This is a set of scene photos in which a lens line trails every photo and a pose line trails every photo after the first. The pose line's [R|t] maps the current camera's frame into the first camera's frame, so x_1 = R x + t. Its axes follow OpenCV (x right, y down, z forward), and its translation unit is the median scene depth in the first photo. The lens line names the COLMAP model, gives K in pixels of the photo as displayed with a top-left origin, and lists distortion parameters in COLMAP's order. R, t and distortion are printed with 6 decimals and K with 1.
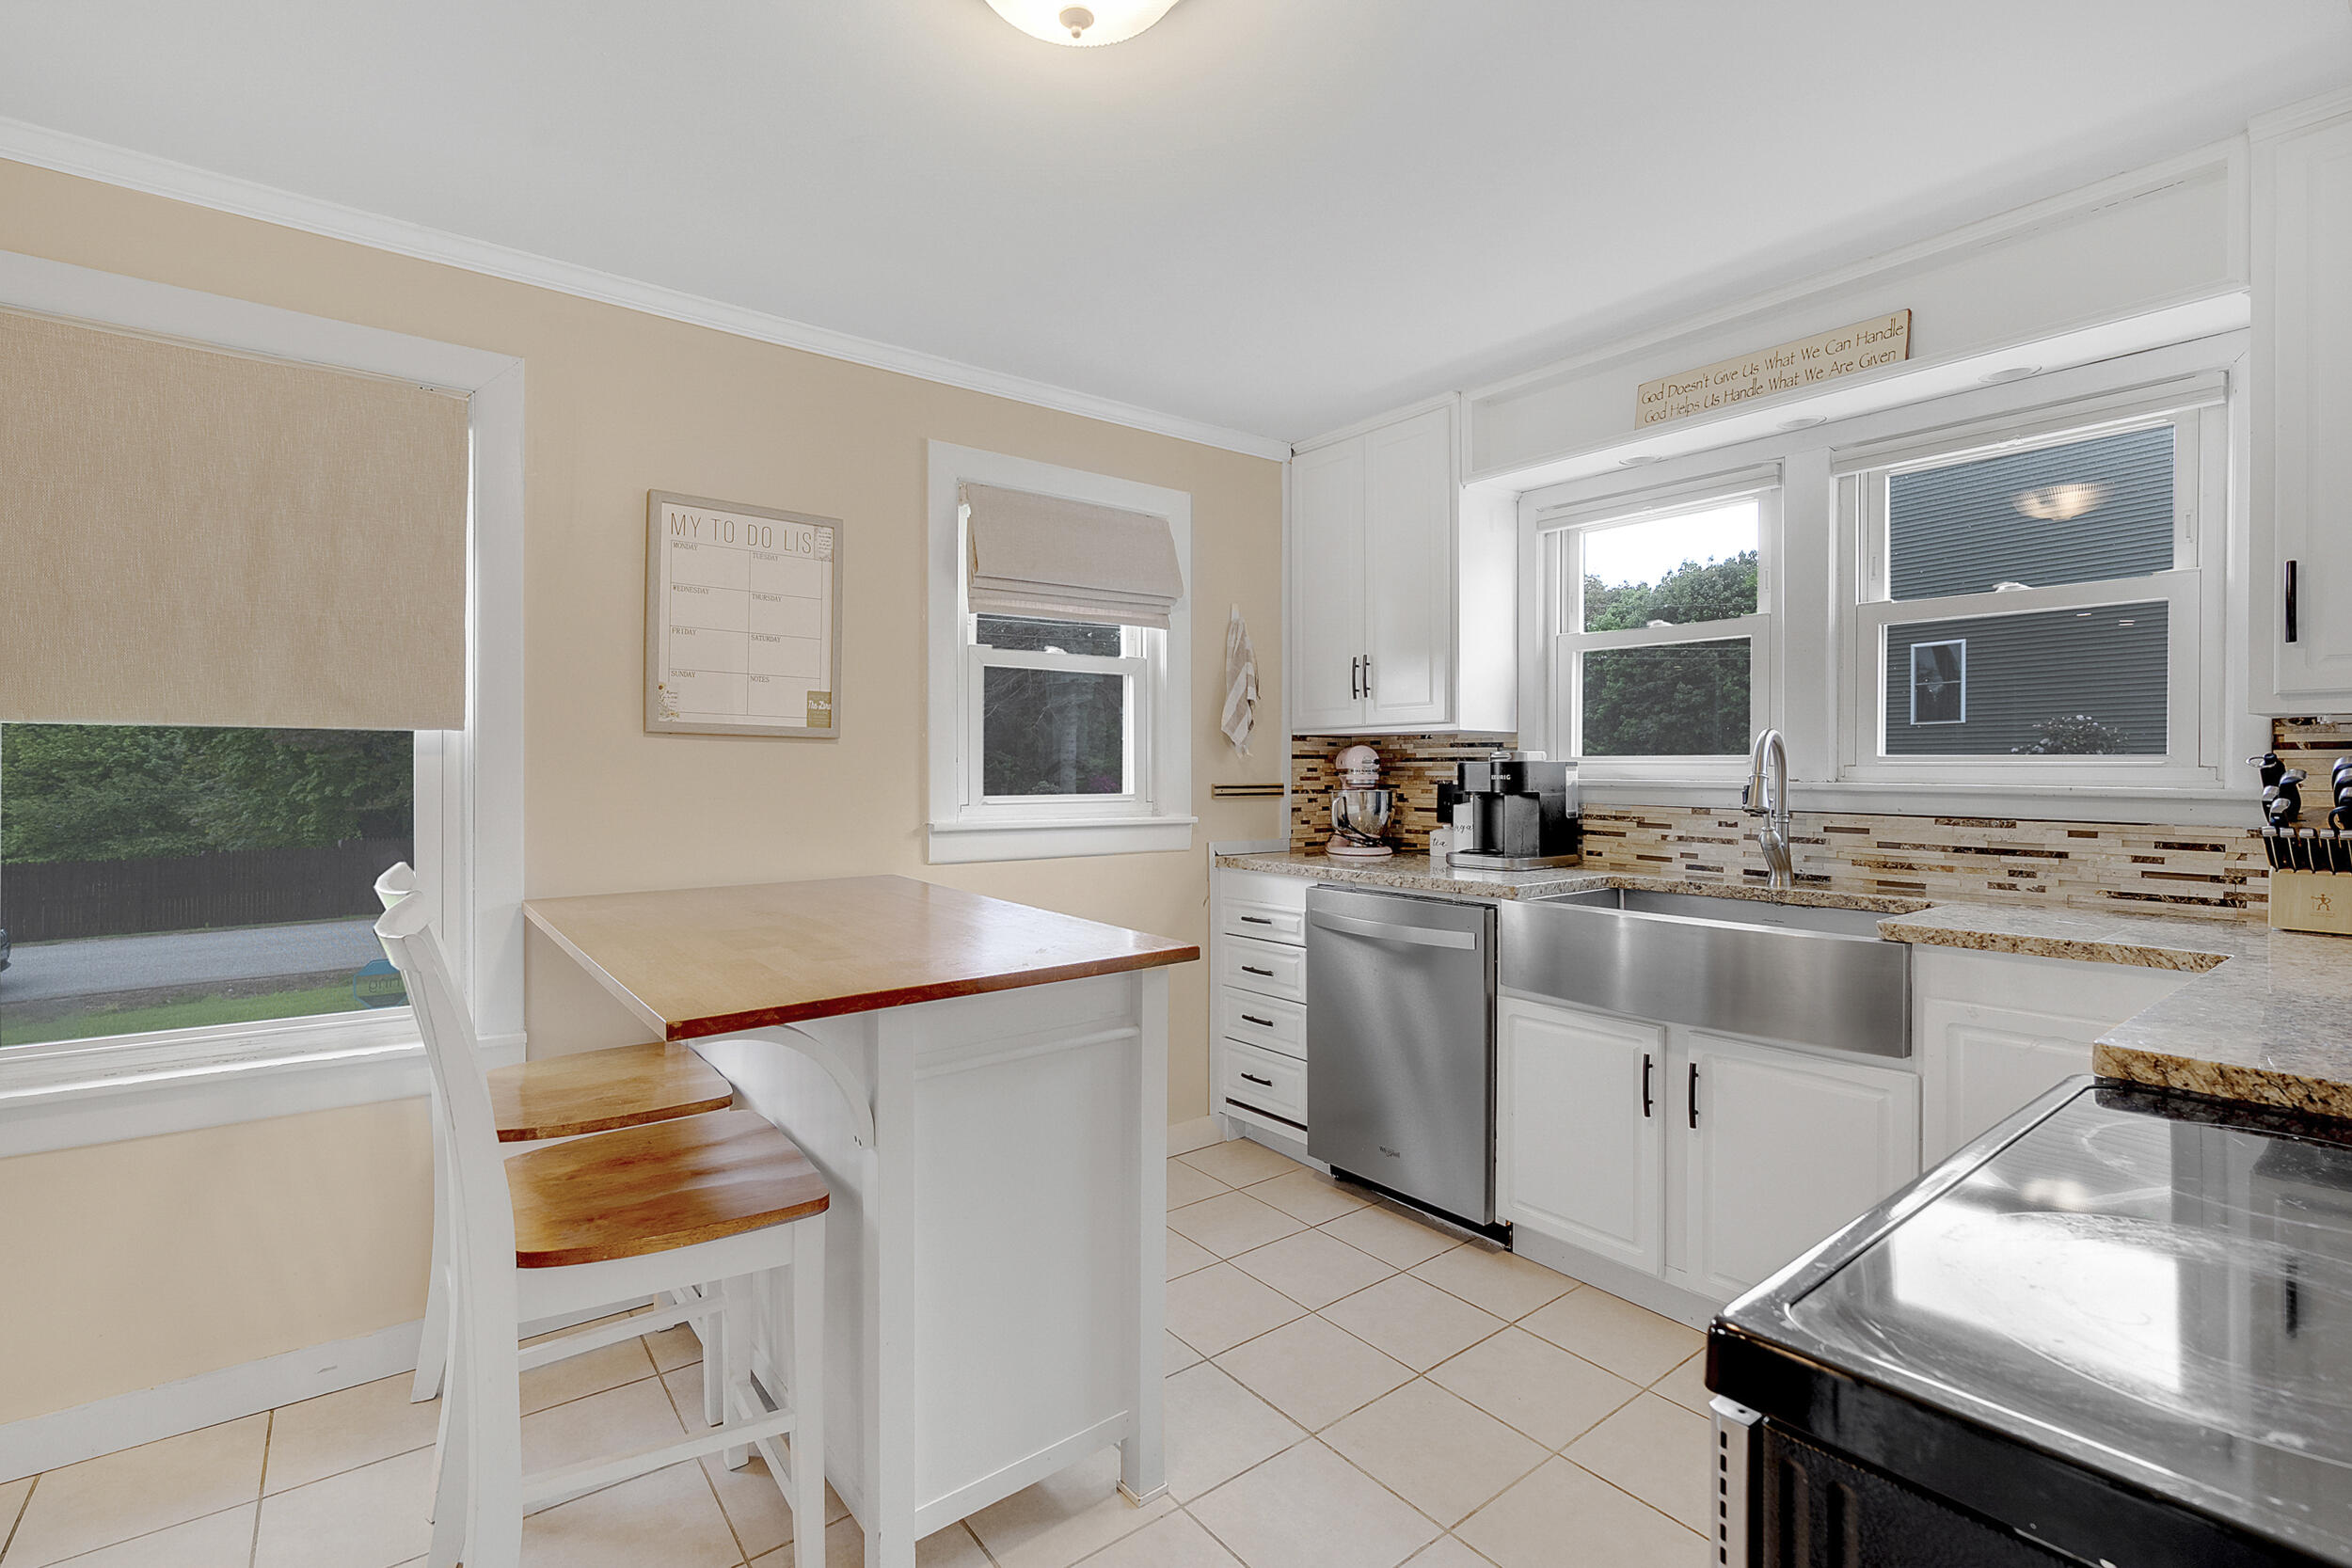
lens RADIAL K [[1108.3, 0, 1170.9], [0, 1108.3, 771.6], [0, 0, 1]] dist [-0.003458, 0.000057]
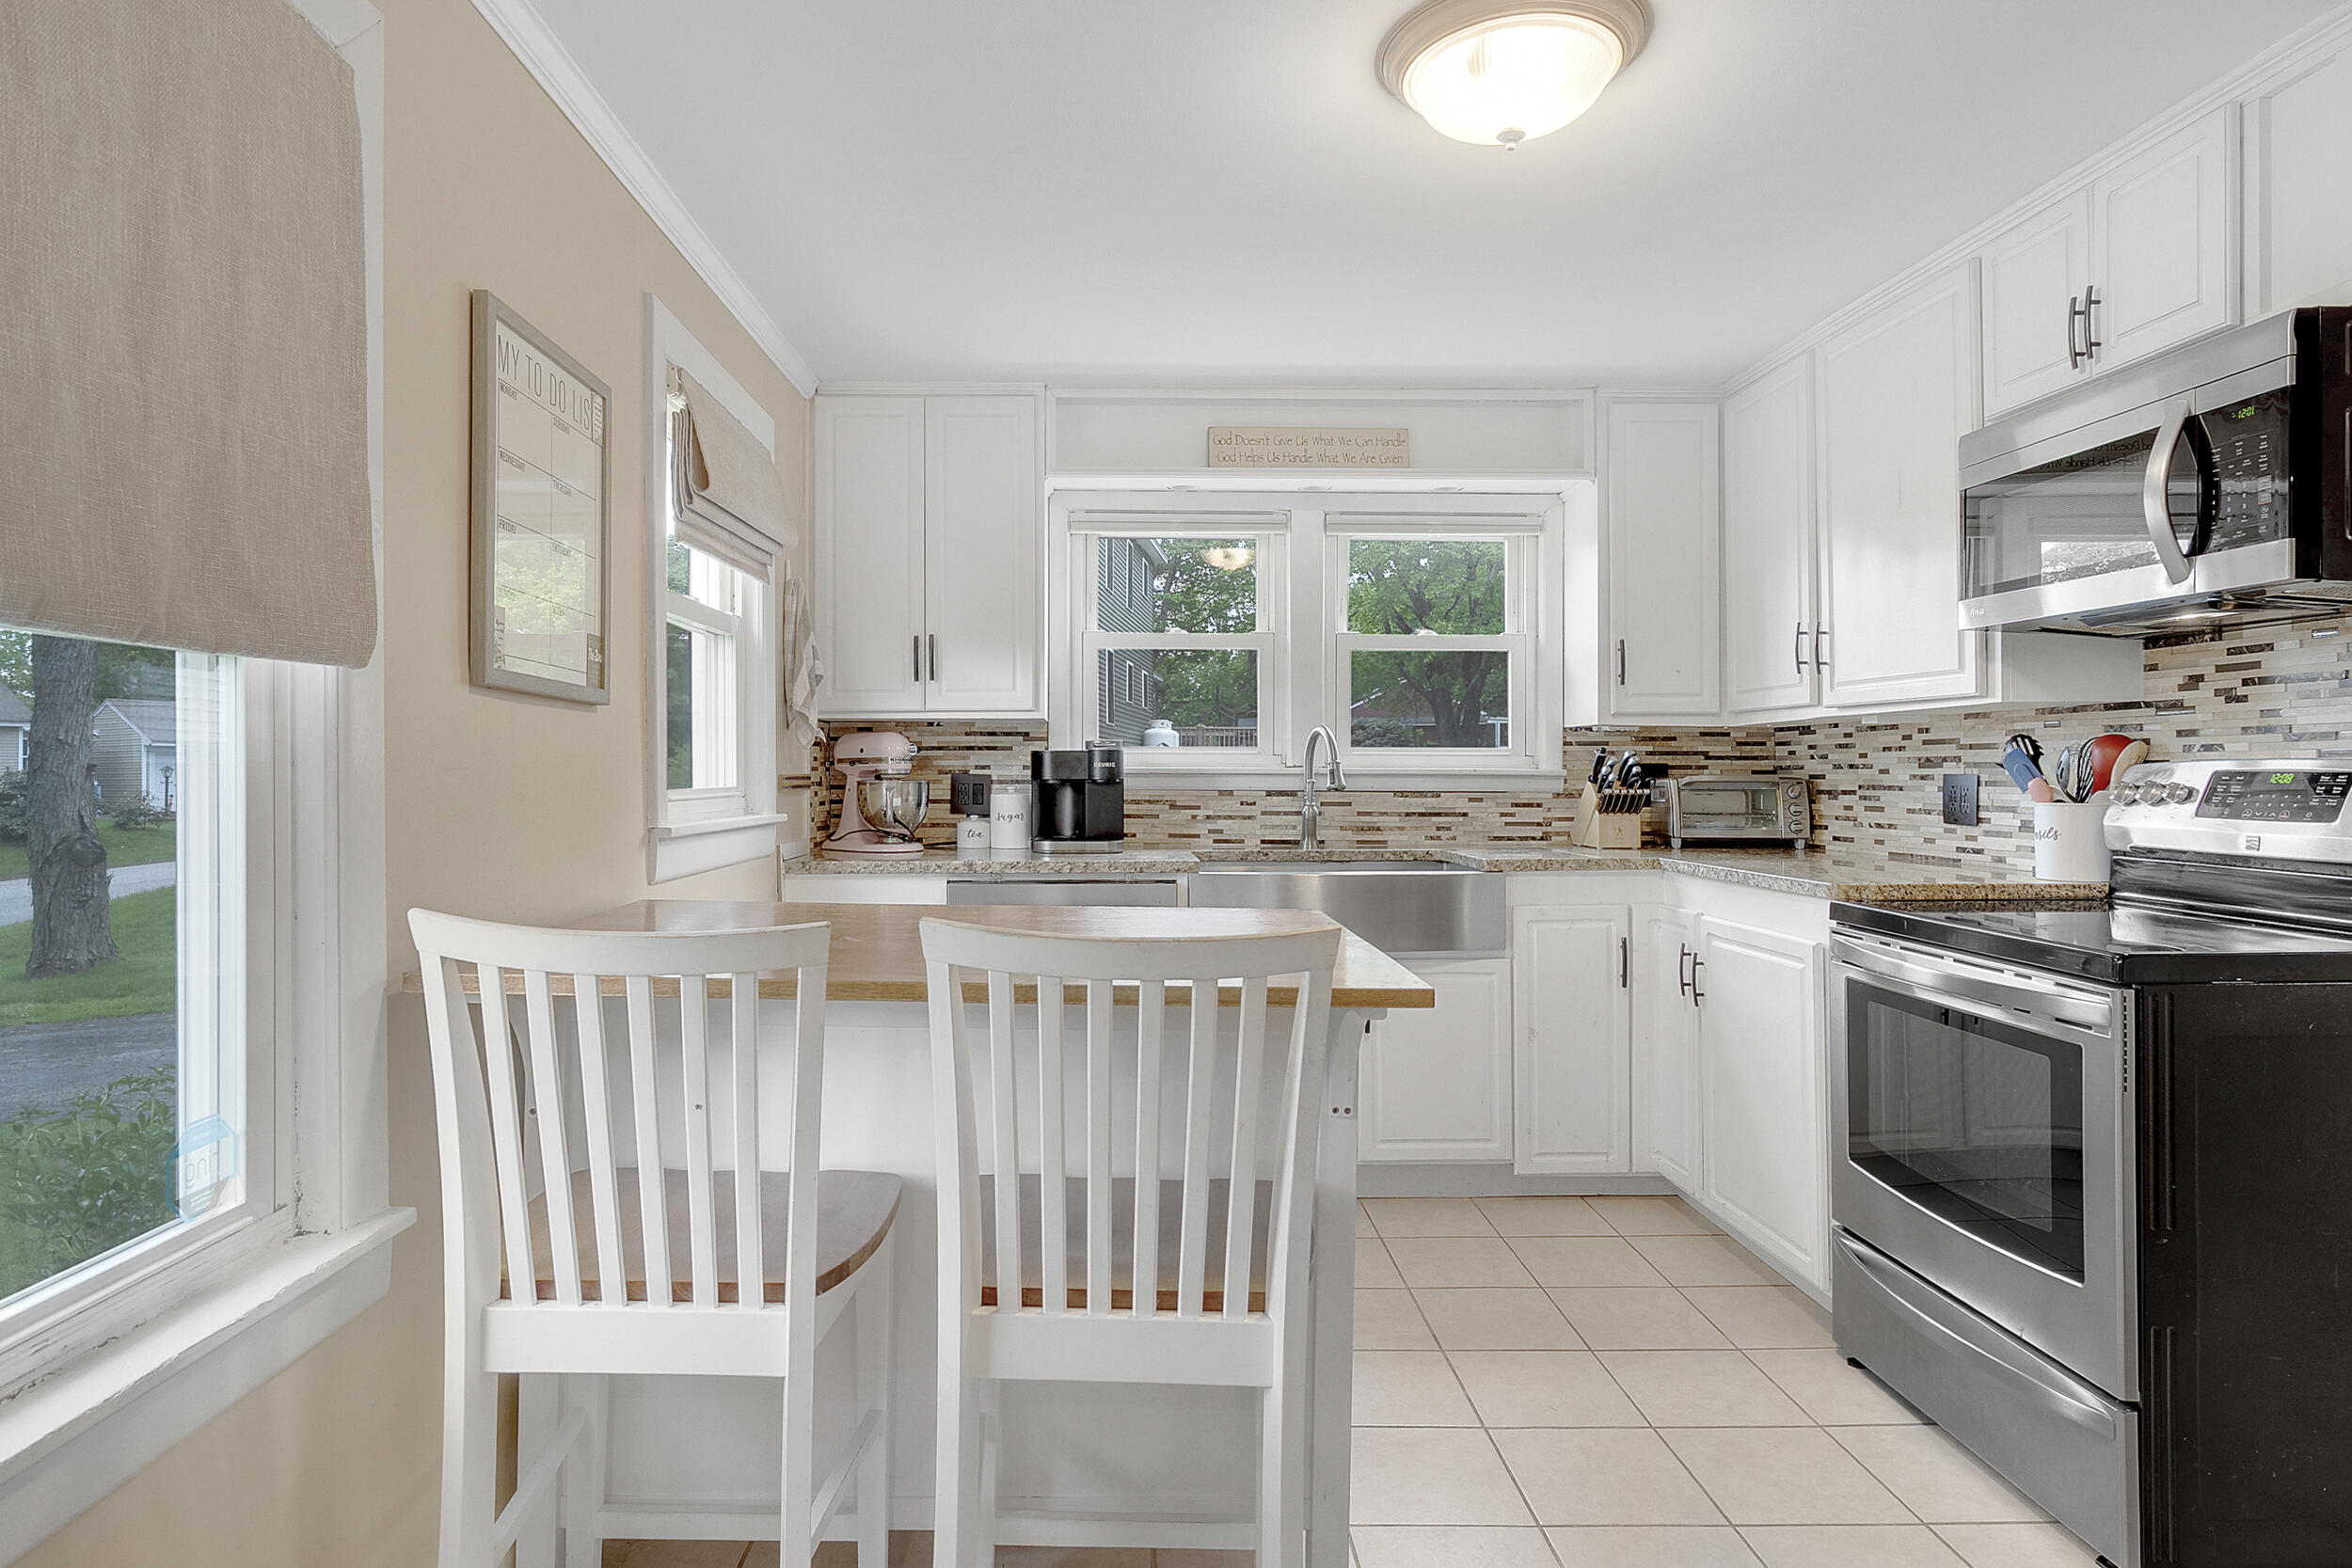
lens RADIAL K [[1312.7, 0, 1177.3], [0, 1312.7, 762.4], [0, 0, 1]] dist [-0.003583, 0.000170]
pose [[0.582436, 0.002539, 0.812873, -0.784148], [0.004844, 0.999967, -0.006595, 0.013014], [-0.812862, 0.007779, 0.582404, 0.248309]]
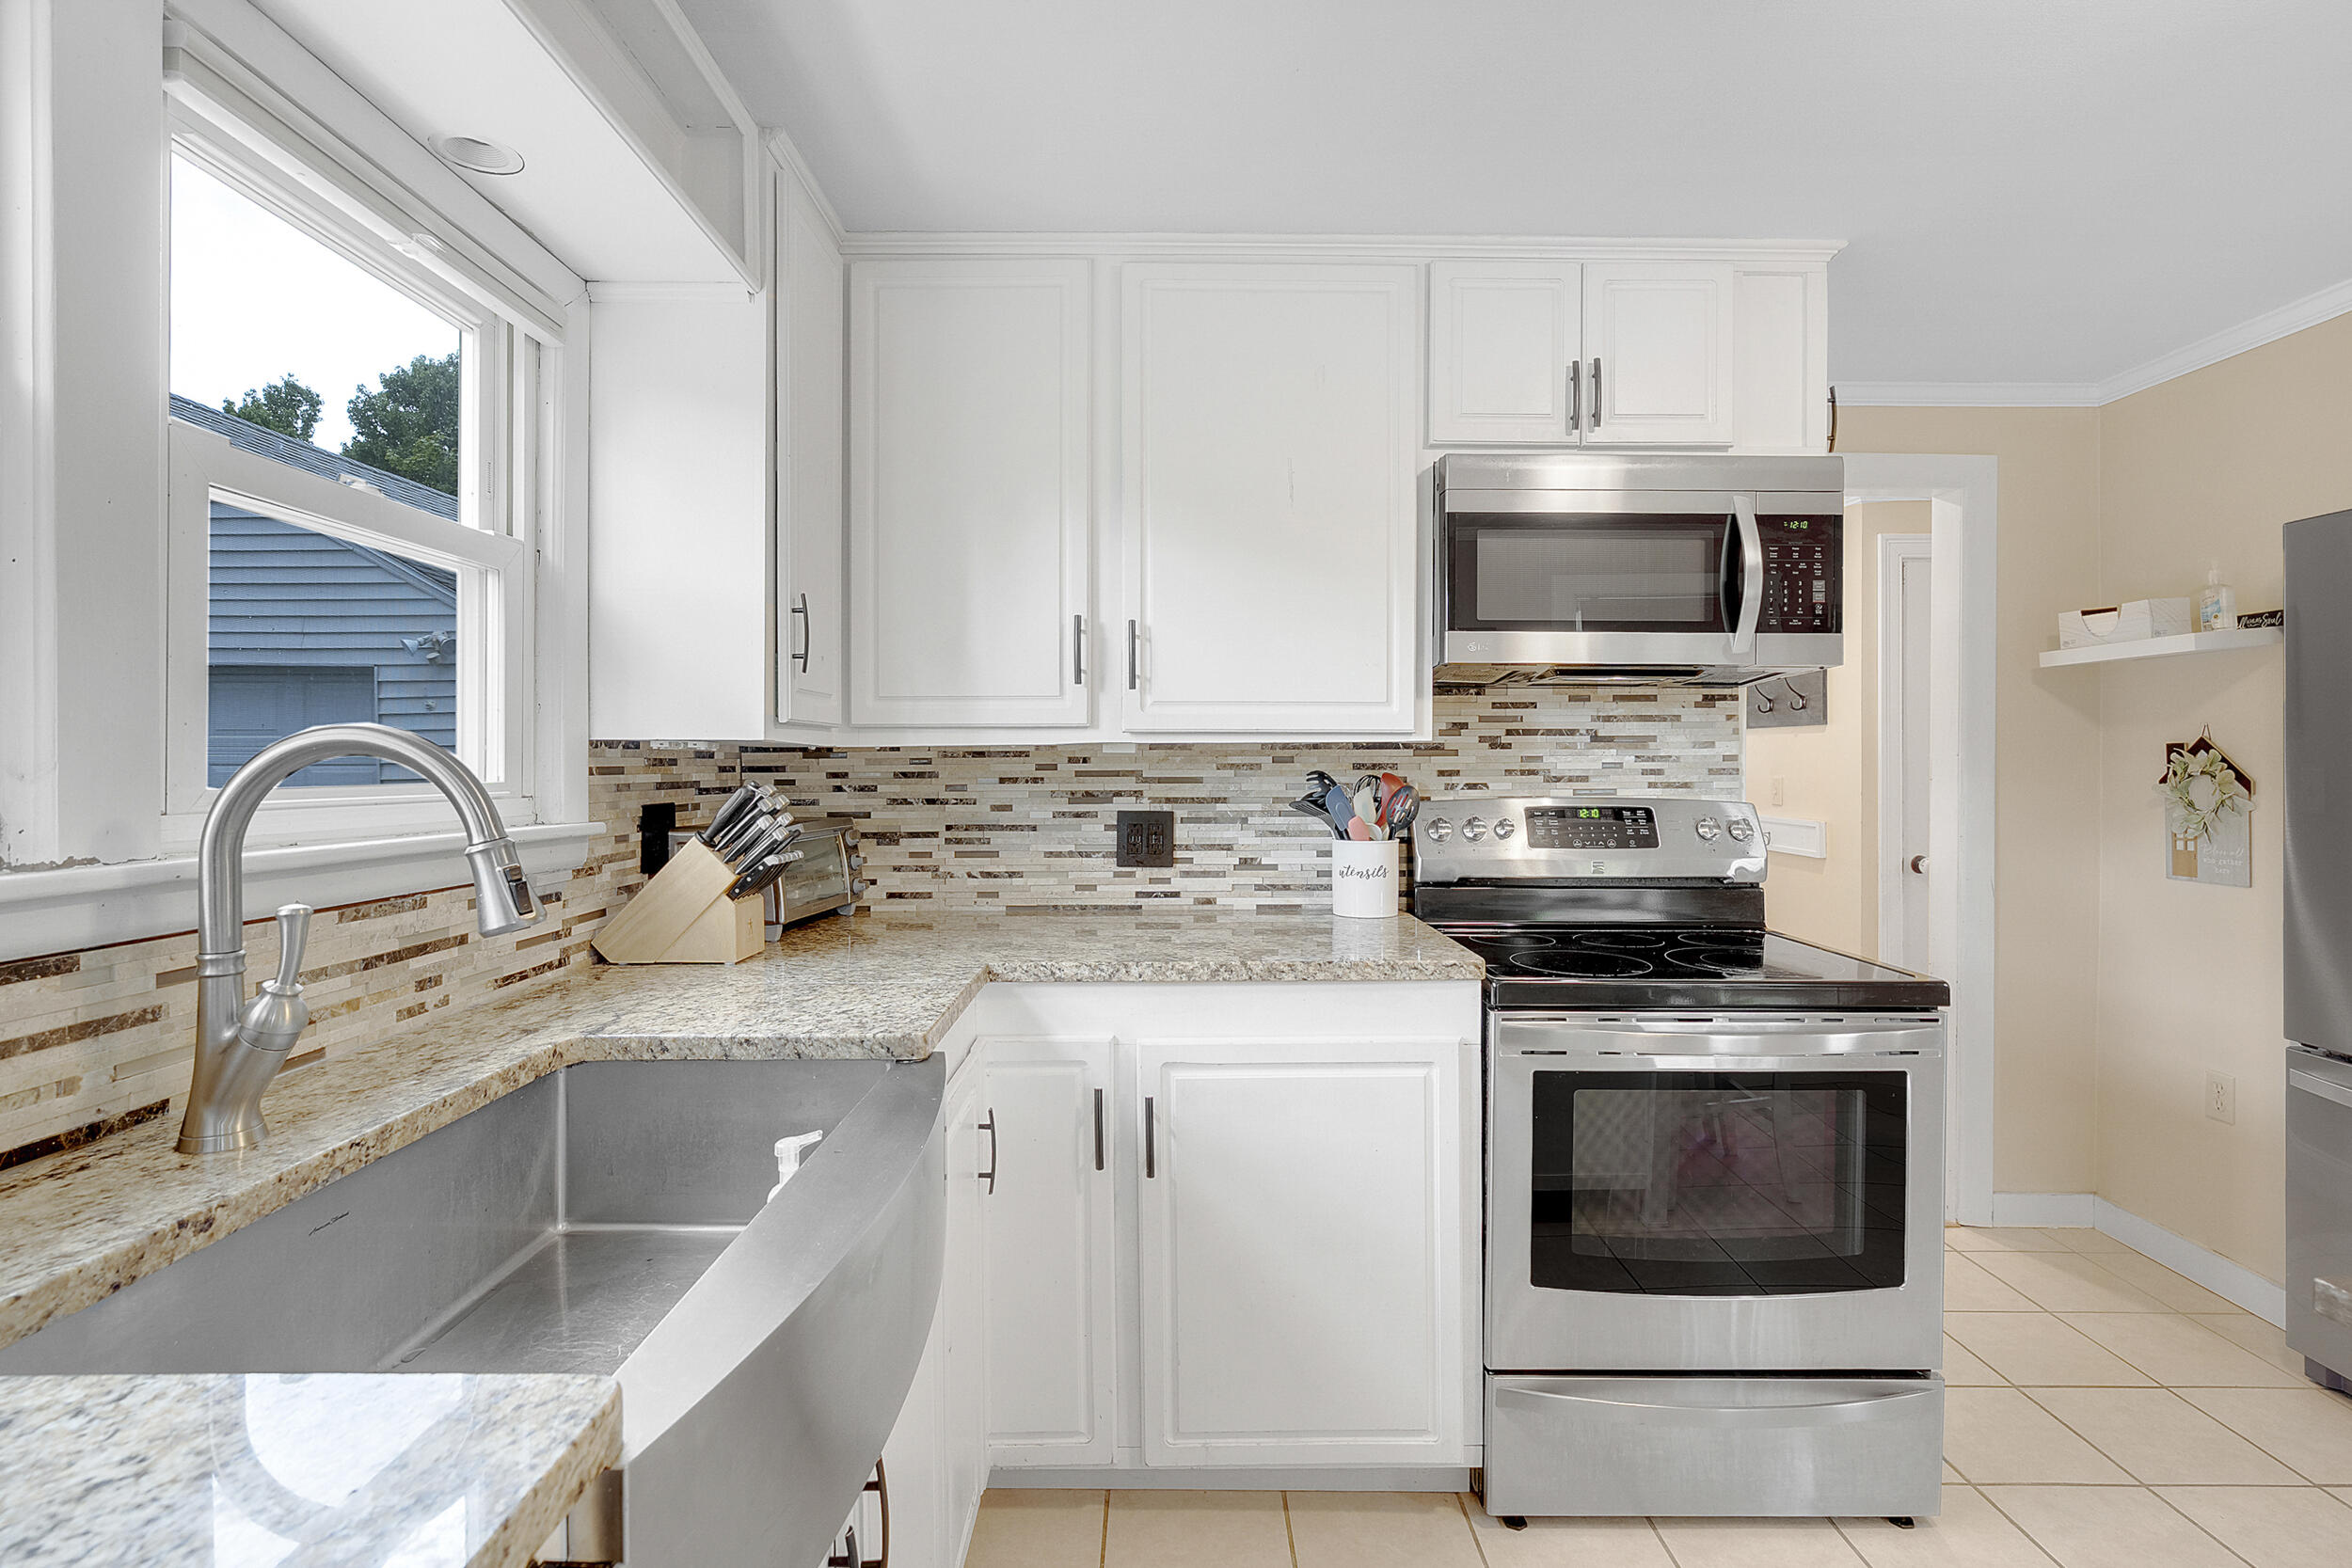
lens RADIAL K [[1108.3, 0, 1170.9], [0, 1108.3, 771.6], [0, 0, 1]] dist [-0.003458, 0.000057]
pose [[-0.786465, -0.005487, 0.617611, 0.081136], [0.001545, 0.999940, 0.010851, -0.024700], [-0.617634, 0.009488, -0.786409, 1.118484]]
